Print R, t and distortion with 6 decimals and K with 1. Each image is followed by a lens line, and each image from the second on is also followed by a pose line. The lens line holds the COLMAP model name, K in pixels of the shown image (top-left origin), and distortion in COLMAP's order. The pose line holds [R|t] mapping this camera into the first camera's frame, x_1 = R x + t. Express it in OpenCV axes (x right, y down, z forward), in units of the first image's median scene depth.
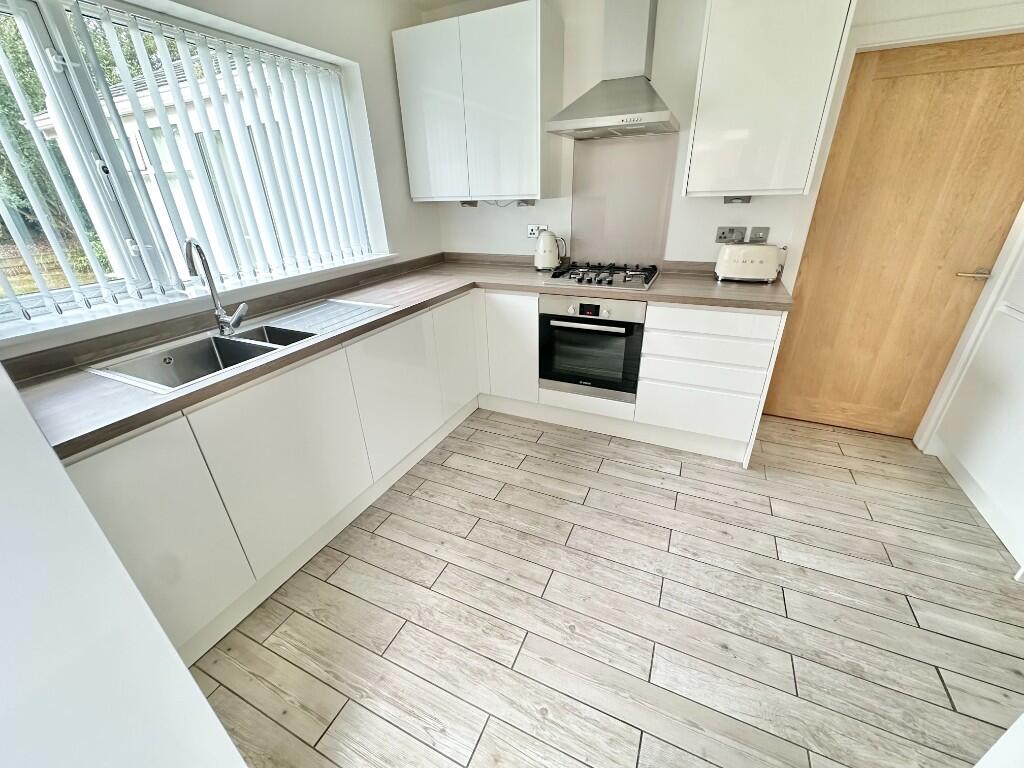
lens RADIAL K [[410.3, 0, 512.0], [0, 410.3, 384.0], [0, 0, 1]] dist [-0.003209, 0.000059]
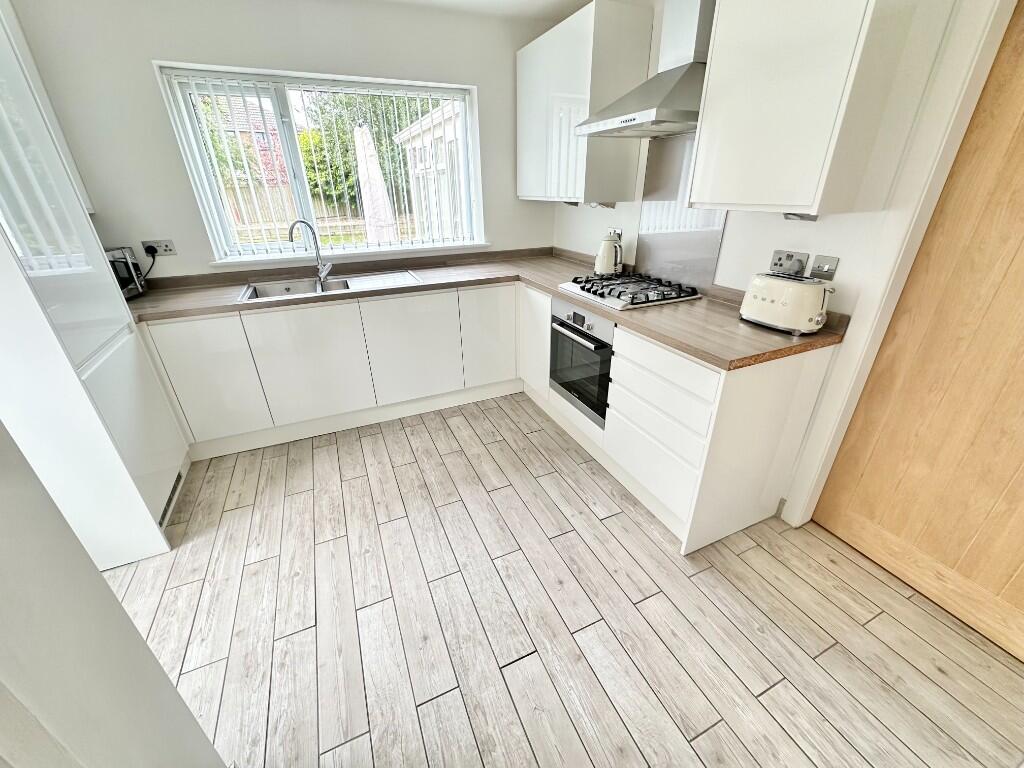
lens RADIAL K [[410.3, 0, 512.0], [0, 410.3, 384.0], [0, 0, 1]] dist [-0.003209, 0.000059]
pose [[0.753283, 0.301688, -0.584421, 0.696886], [-0.289240, 0.950006, 0.117596, -0.106918], [0.590681, 0.080455, 0.802884, 0.145125]]
